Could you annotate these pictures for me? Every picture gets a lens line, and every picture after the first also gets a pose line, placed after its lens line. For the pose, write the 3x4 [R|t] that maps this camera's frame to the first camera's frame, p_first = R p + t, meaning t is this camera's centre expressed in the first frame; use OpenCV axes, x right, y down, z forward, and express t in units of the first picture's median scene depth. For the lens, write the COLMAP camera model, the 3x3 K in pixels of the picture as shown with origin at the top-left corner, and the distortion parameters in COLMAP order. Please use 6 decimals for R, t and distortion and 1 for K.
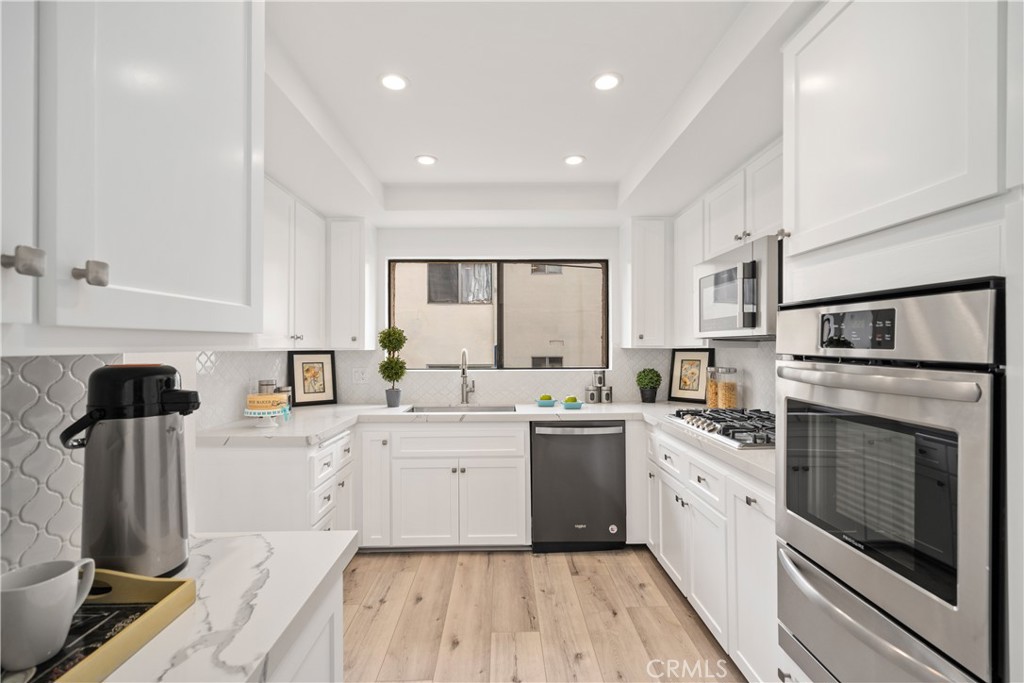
lens RADIAL K [[469.3, 0, 502.8], [0, 469.3, 346.8], [0, 0, 1]] dist [-0.005357, 0.004393]
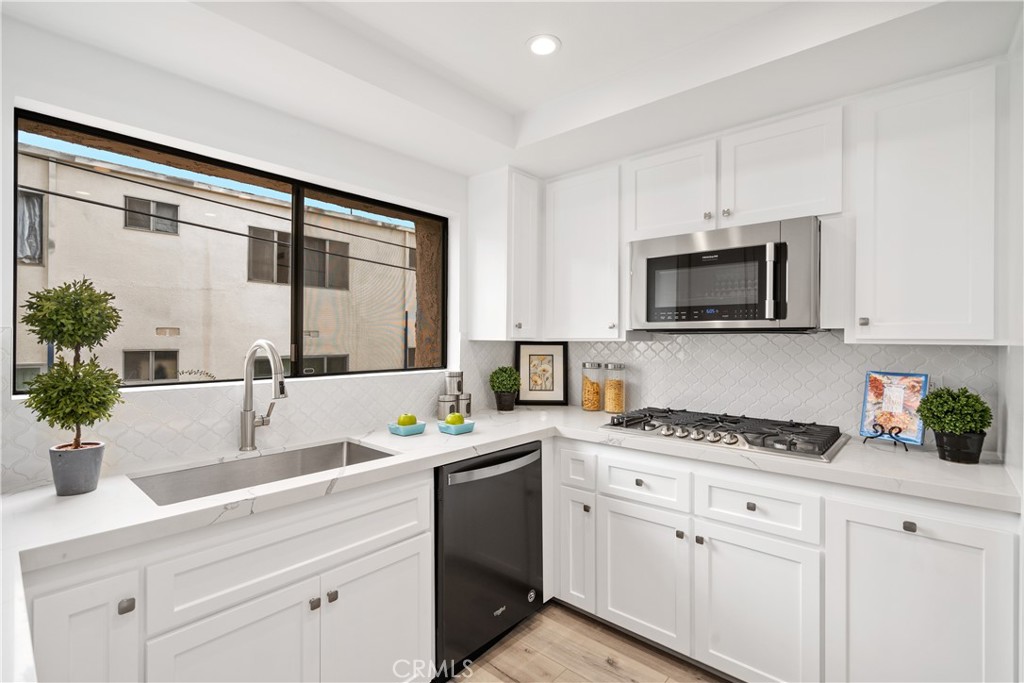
lens RADIAL K [[469.3, 0, 478.0], [0, 469.3, 342.3], [0, 0, 1]] dist [-0.005357, 0.004393]
pose [[0.671451, 0.001226, 0.741048, -0.336132], [-0.009018, 0.999938, 0.006517, 0.001018], [-0.740994, -0.011059, 0.671421, 0.570526]]
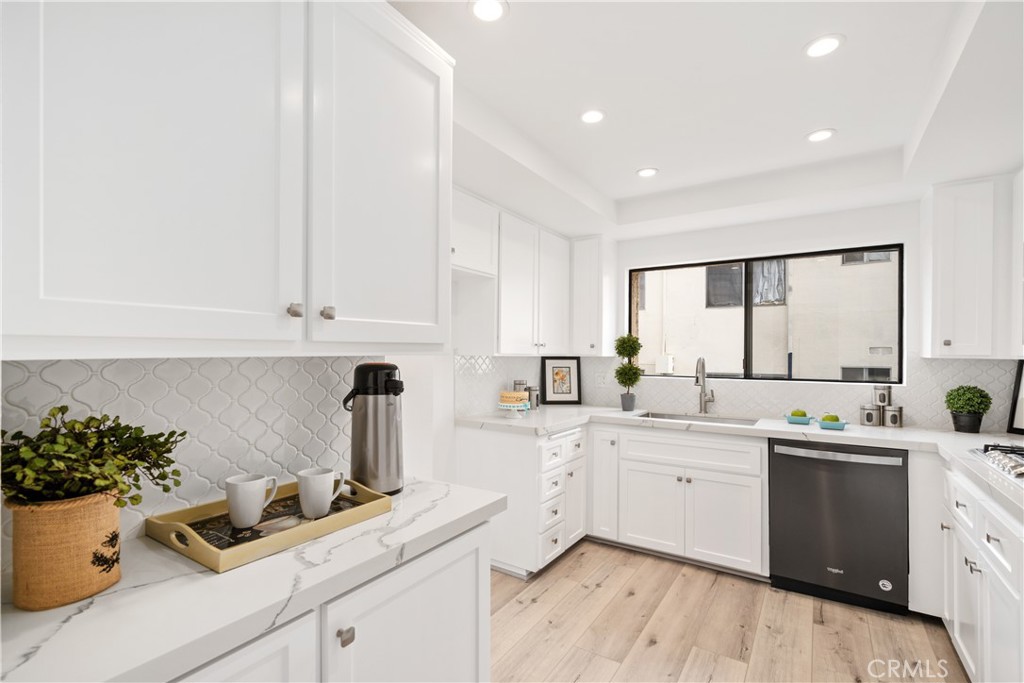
lens RADIAL K [[469.3, 0, 496.9], [0, 469.3, 353.9], [0, 0, 1]] dist [-0.005357, 0.004393]
pose [[0.816333, 0.008294, -0.577522, 0.148901], [-0.007677, 0.999964, 0.003509, -0.000740], [0.577531, 0.001569, 0.816367, -0.027841]]
